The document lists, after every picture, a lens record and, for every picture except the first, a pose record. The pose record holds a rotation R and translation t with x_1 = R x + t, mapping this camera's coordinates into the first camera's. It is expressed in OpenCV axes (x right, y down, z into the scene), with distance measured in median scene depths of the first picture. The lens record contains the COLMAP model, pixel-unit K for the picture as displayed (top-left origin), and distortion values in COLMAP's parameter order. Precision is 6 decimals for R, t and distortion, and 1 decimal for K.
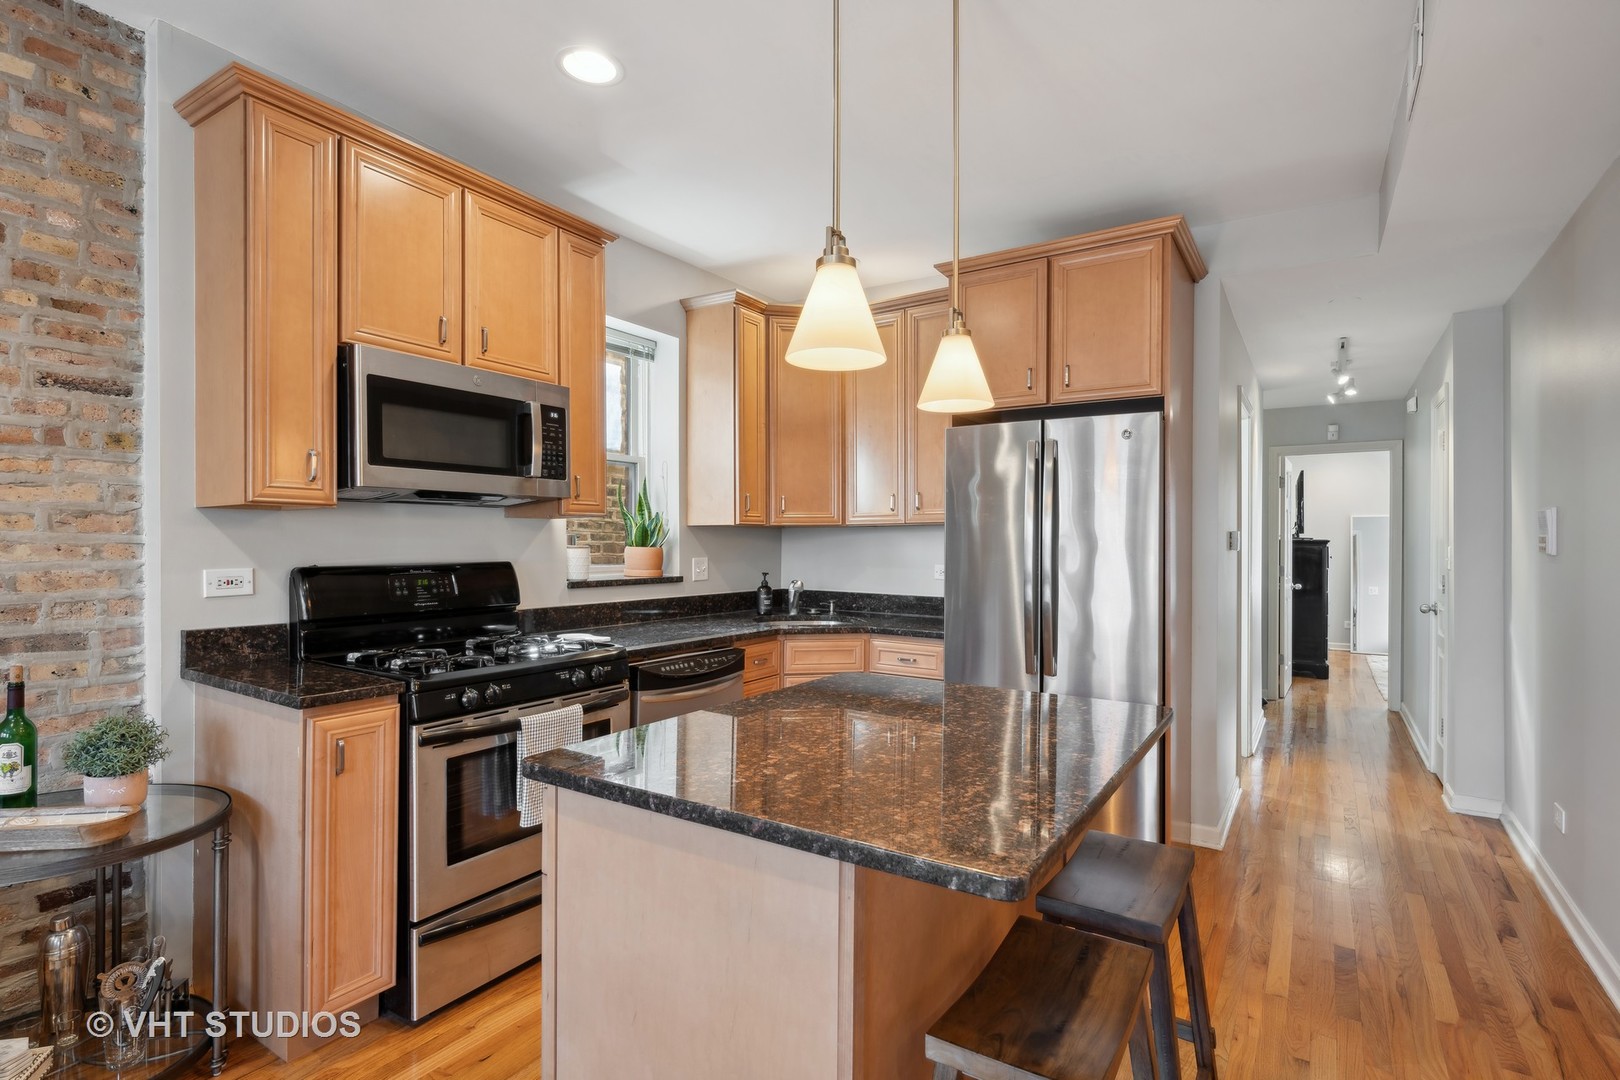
lens RADIAL K [[793.7, 0, 810.6], [0, 793.7, 544.9], [0, 0, 1]] dist [-0.000617, 0.000042]
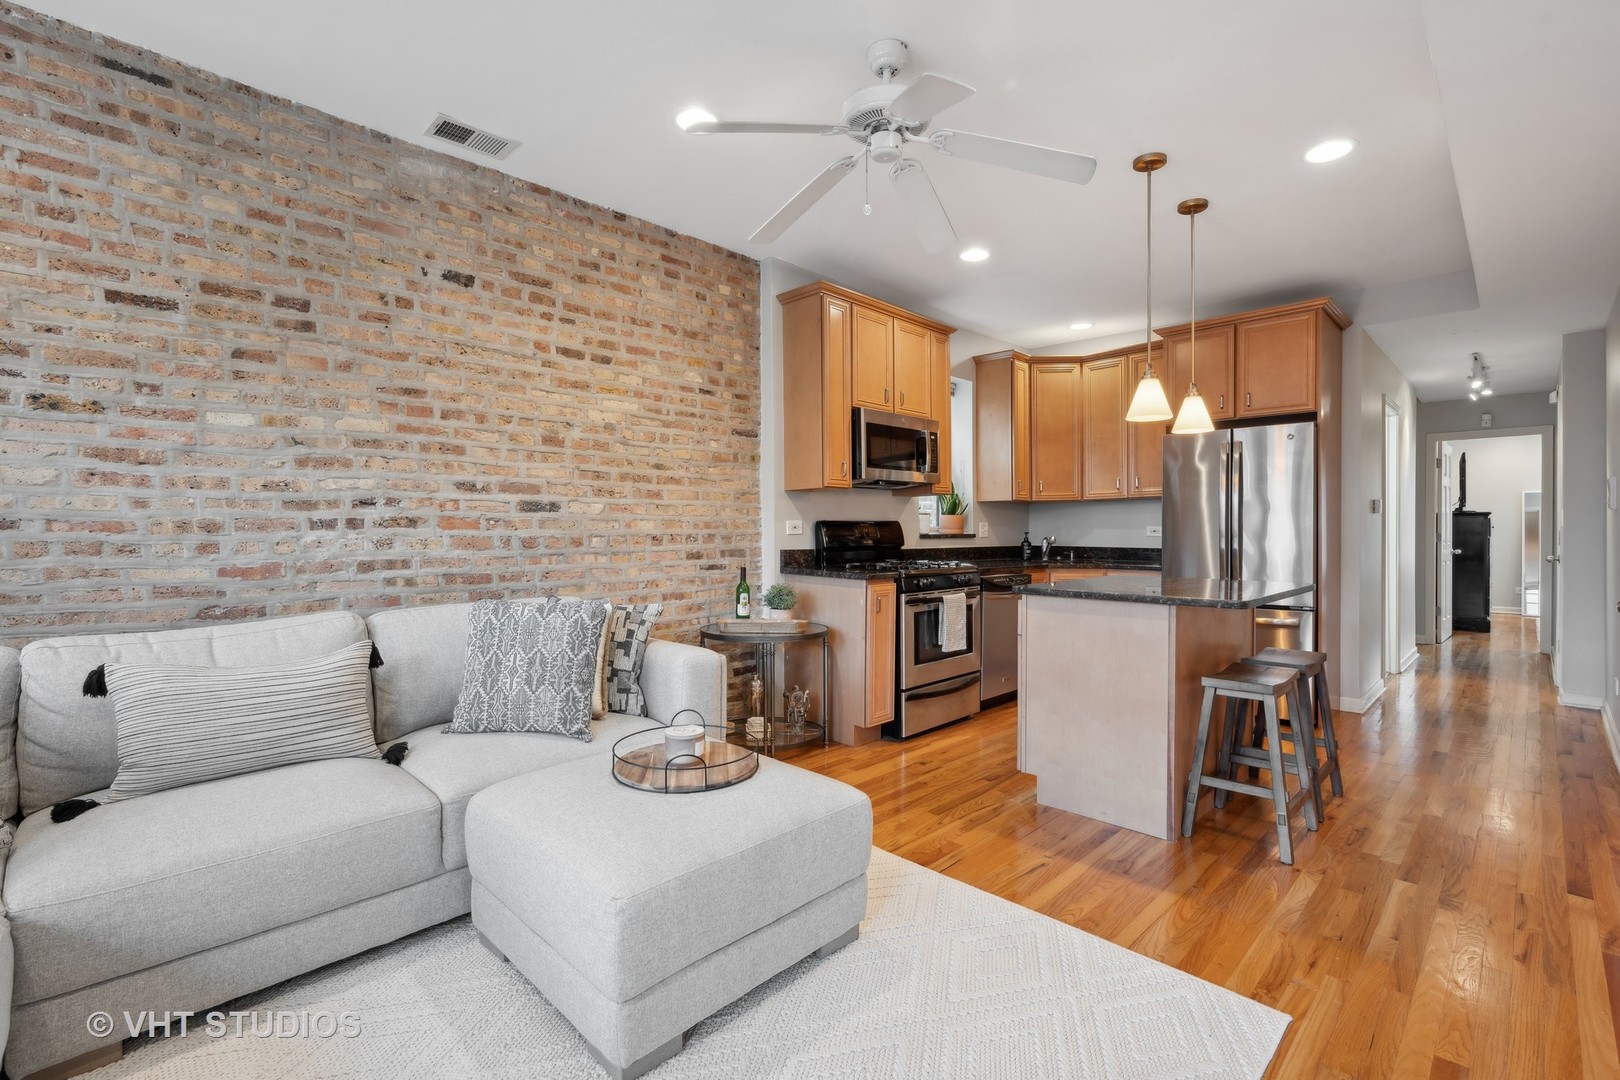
lens RADIAL K [[733.0, 0, 810.0], [0, 733.0, 540.0], [0, 0, 1]] dist [-0.000257, 0.000087]
pose [[0.978093, -0.004215, -0.208125, -0.235712], [0.006077, 0.999947, 0.008308, 0.049325], [0.208078, -0.009390, 0.978067, -0.630570]]
